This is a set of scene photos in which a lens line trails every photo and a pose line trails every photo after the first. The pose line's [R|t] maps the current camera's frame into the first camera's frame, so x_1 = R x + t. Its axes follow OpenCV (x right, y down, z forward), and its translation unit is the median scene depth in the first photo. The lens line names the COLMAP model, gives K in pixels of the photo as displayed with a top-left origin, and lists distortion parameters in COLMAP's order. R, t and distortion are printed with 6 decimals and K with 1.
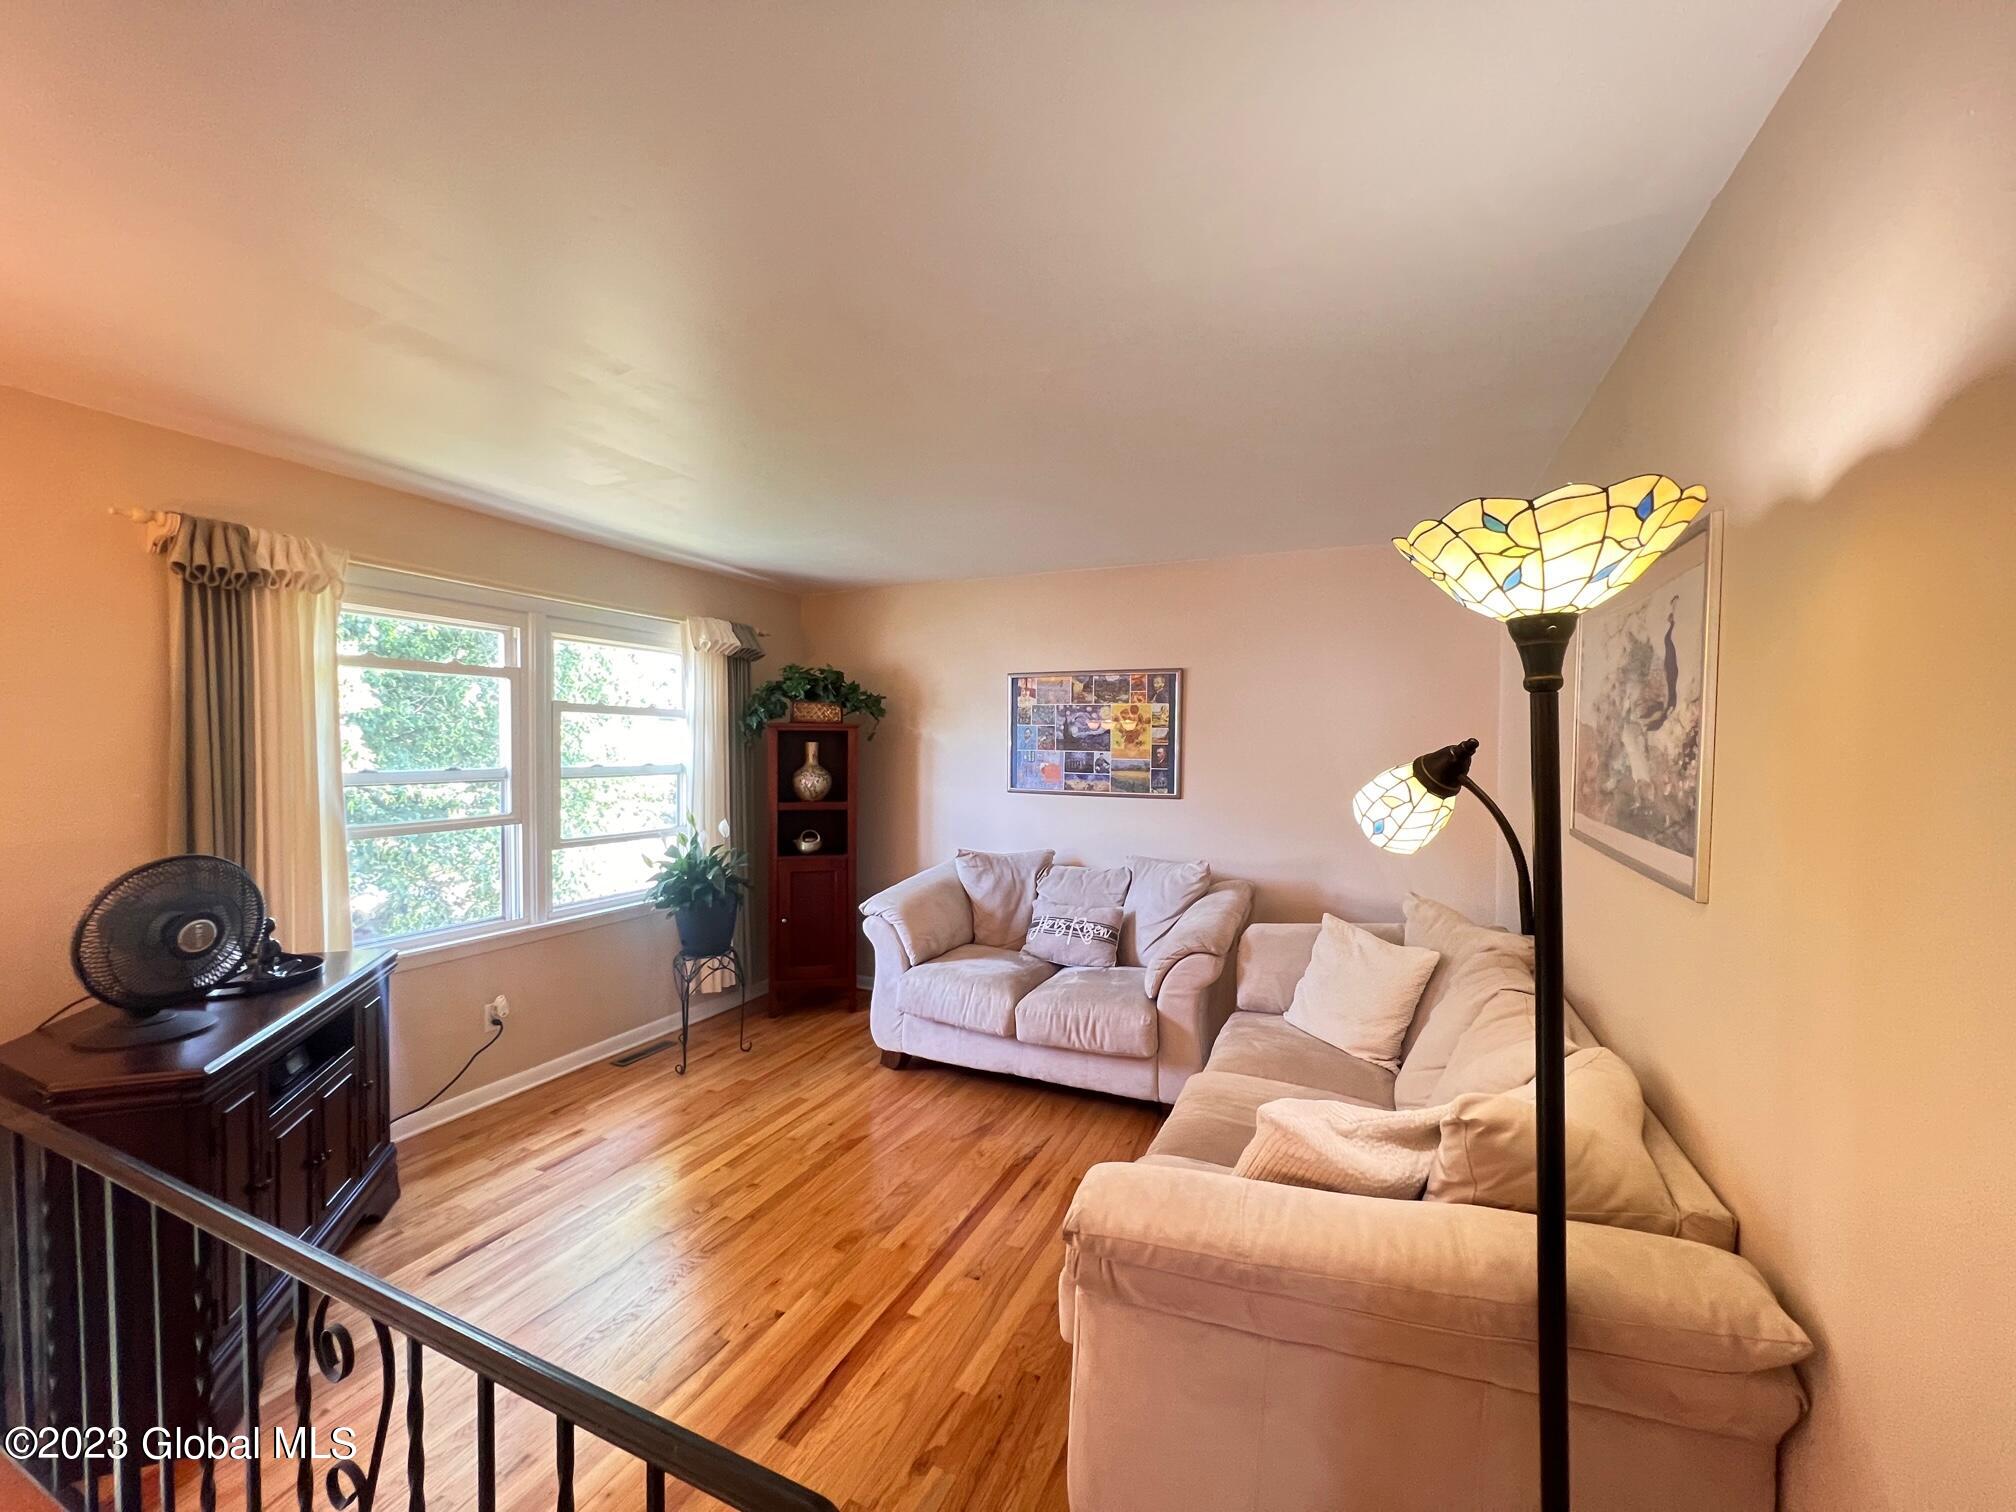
lens RADIAL K [[806.3, 0, 1008.0], [0, 806.3, 756.0], [0, 0, 1]] dist [-0.002572, -0.000146]
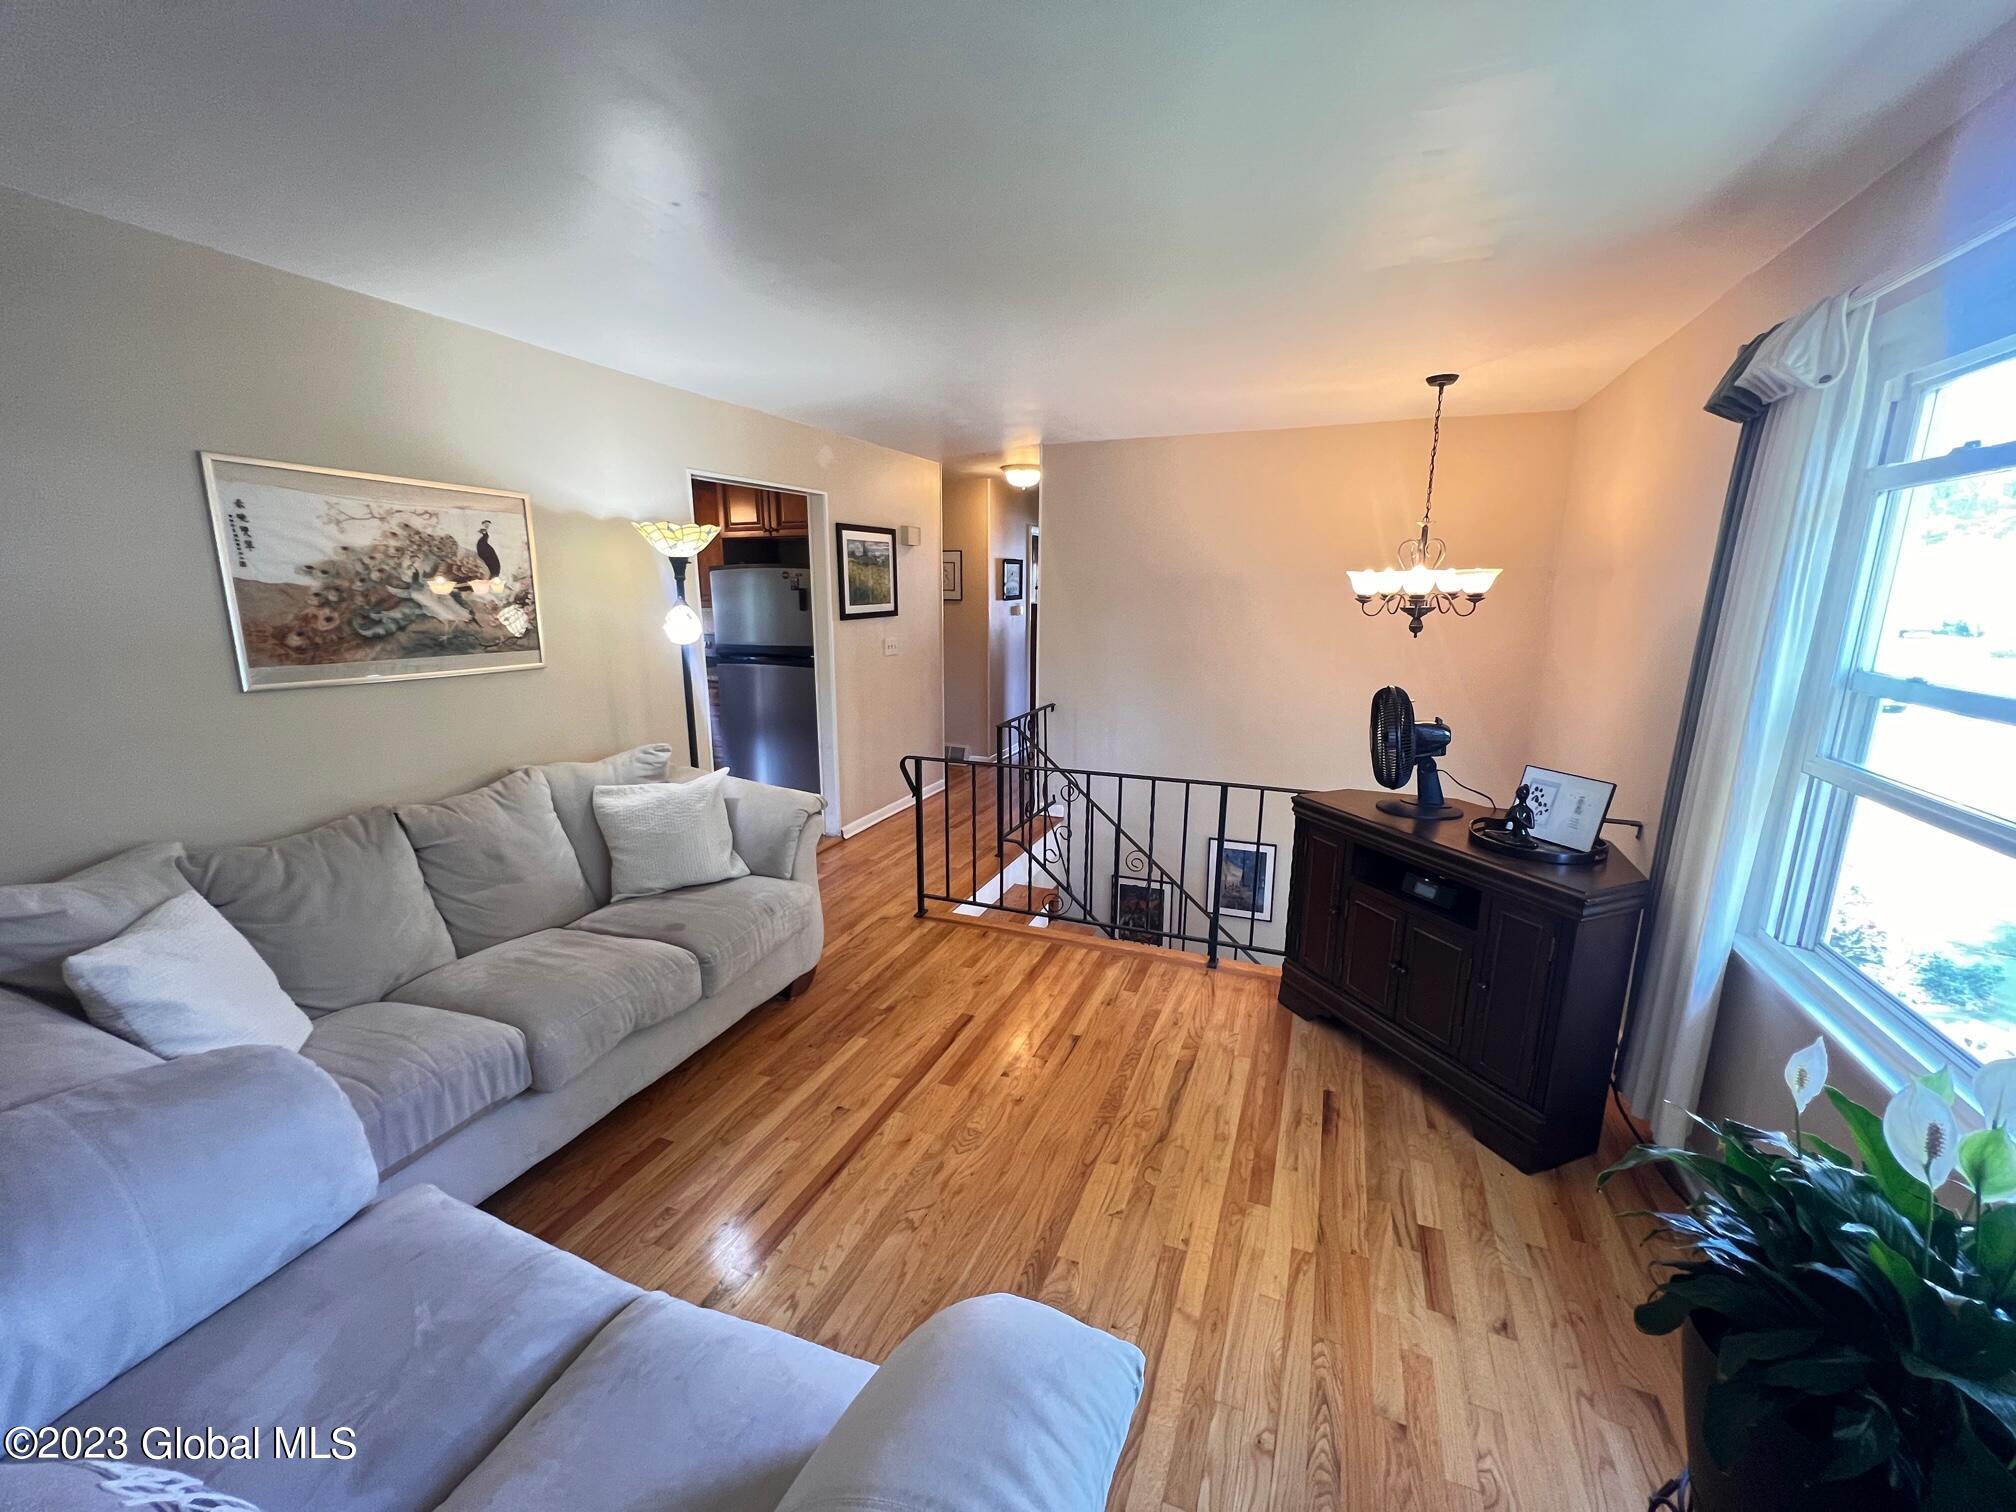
lens RADIAL K [[806.3, 0, 1008.0], [0, 806.3, 756.0], [0, 0, 1]] dist [-0.002572, -0.000146]
pose [[-0.999191, -0.008853, -0.039222, -0.249999], [-0.017620, 0.973223, 0.229188, -0.086511], [0.036143, 0.229694, -0.972592, 2.227088]]
